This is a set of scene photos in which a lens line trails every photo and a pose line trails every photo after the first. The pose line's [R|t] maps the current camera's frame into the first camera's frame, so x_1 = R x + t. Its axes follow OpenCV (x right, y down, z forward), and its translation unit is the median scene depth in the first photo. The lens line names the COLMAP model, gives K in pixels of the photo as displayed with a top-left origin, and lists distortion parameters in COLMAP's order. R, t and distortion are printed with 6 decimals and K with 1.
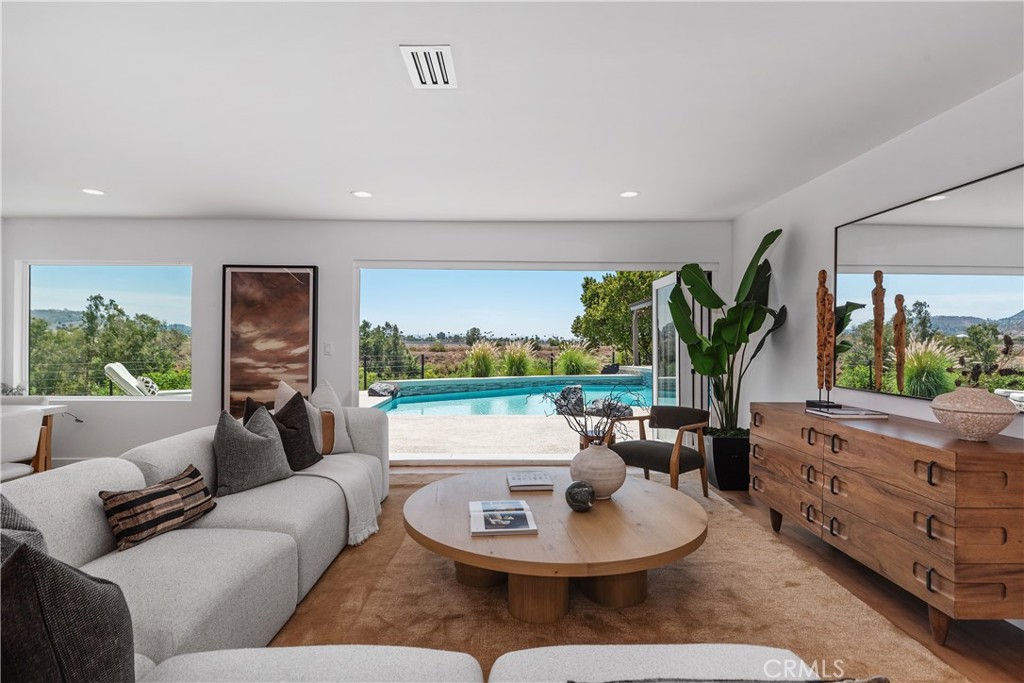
lens RADIAL K [[532.9, 0, 508.4], [0, 532.9, 348.4], [0, 0, 1]] dist [0.000447, 0.000393]
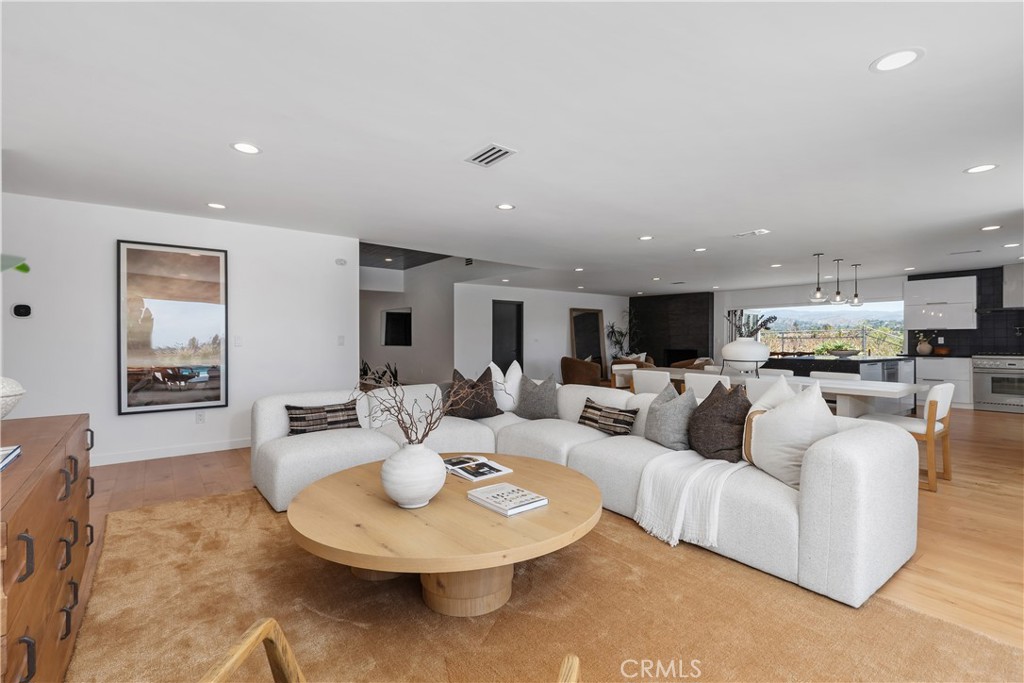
lens RADIAL K [[466.2, 0, 508.9], [0, 466.2, 337.5], [0, 0, 1]] dist [0.009739, -0.000607]
pose [[-0.804914, -0.010368, -0.593301, 0.273530], [-0.019080, 0.999783, 0.008413, 0.002347], [0.593085, 0.018092, -0.804936, 0.957471]]
